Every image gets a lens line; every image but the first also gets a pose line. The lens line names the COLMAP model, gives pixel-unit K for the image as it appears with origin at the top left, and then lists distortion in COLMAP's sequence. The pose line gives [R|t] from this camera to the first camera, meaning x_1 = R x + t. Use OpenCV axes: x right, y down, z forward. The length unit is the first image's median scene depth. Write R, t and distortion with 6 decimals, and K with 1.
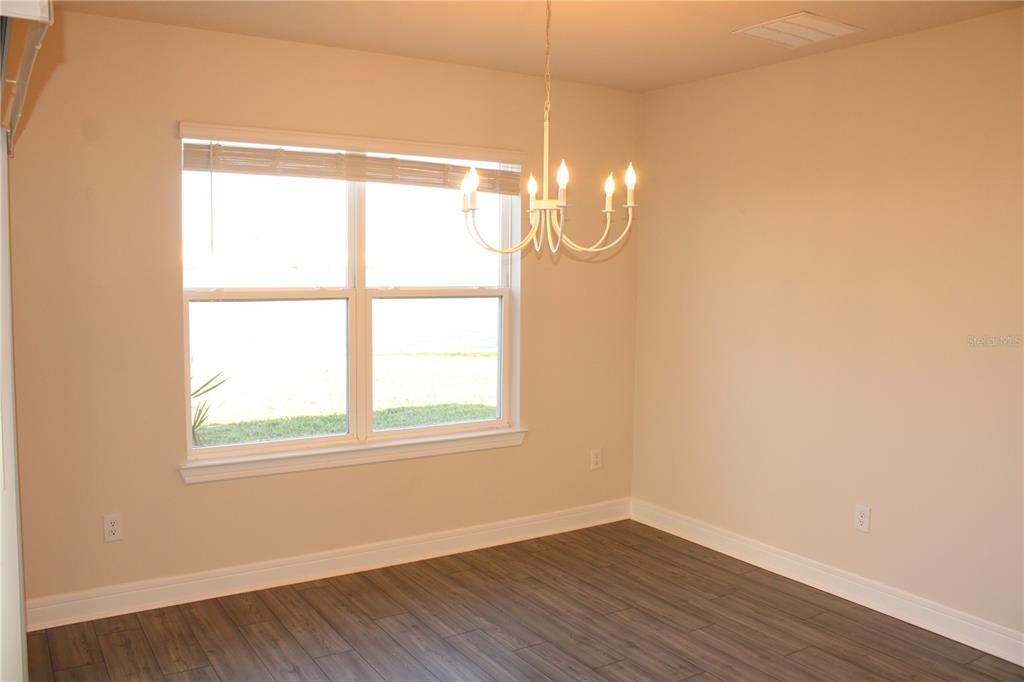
lens RADIAL K [[863.0, 0, 507.5], [0, 863.0, 345.3], [0, 0, 1]] dist [-0.153395, 0.124752]
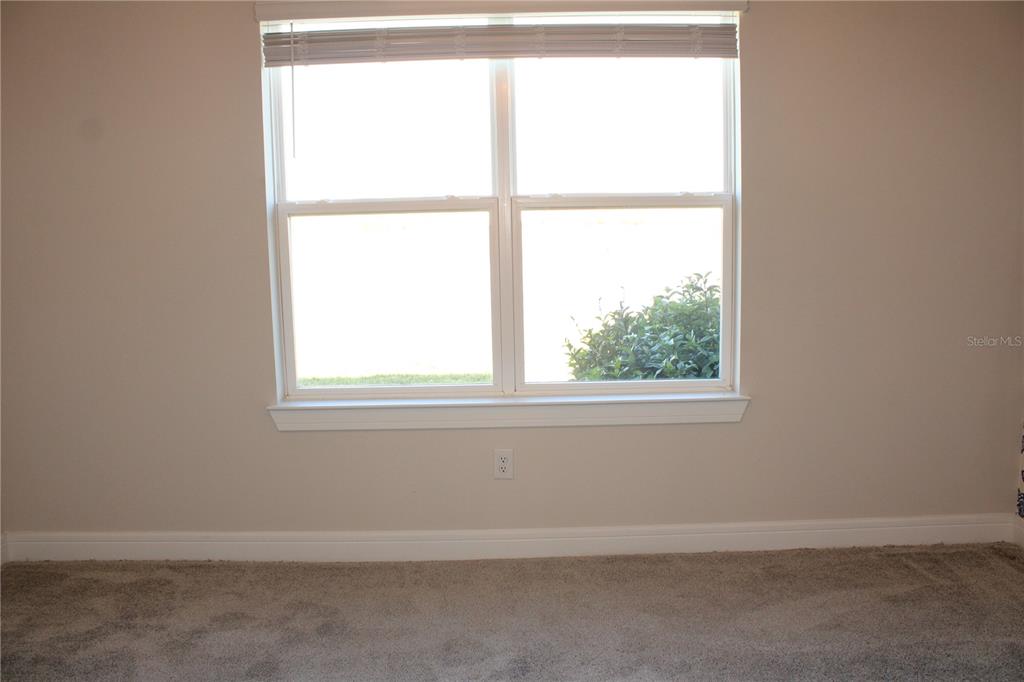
lens RADIAL K [[1120.1, 0, 520.6], [0, 1120.1, 345.4], [0, 0, 1]] dist [-0.176155, 0.000000]
pose [[0.810599, 0.057928, -0.582729, 0.438220], [-0.015299, 0.996851, 0.077814, -0.011824], [0.585402, -0.054161, 0.808932, 0.194964]]
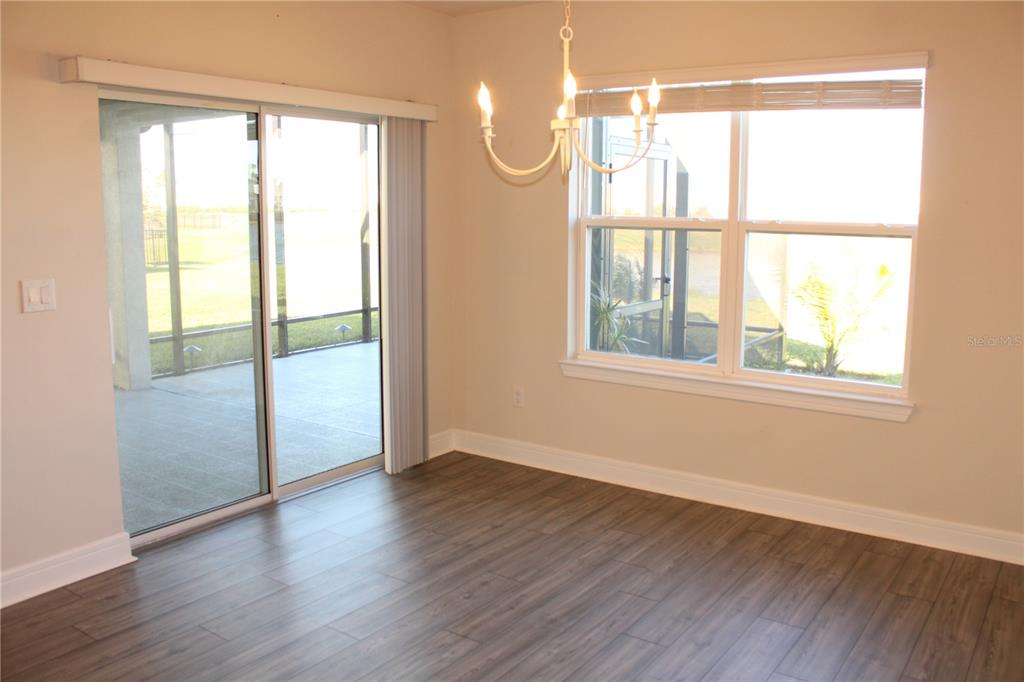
lens RADIAL K [[863.0, 0, 500.1], [0, 863.0, 340.0], [0, 0, 1]] dist [-0.153395, 0.124752]
pose [[0.369469, 0.138959, -0.918794, 0.653140], [-0.082811, 0.989745, 0.116389, -0.022714], [0.925546, 0.033084, 0.377188, 0.395196]]
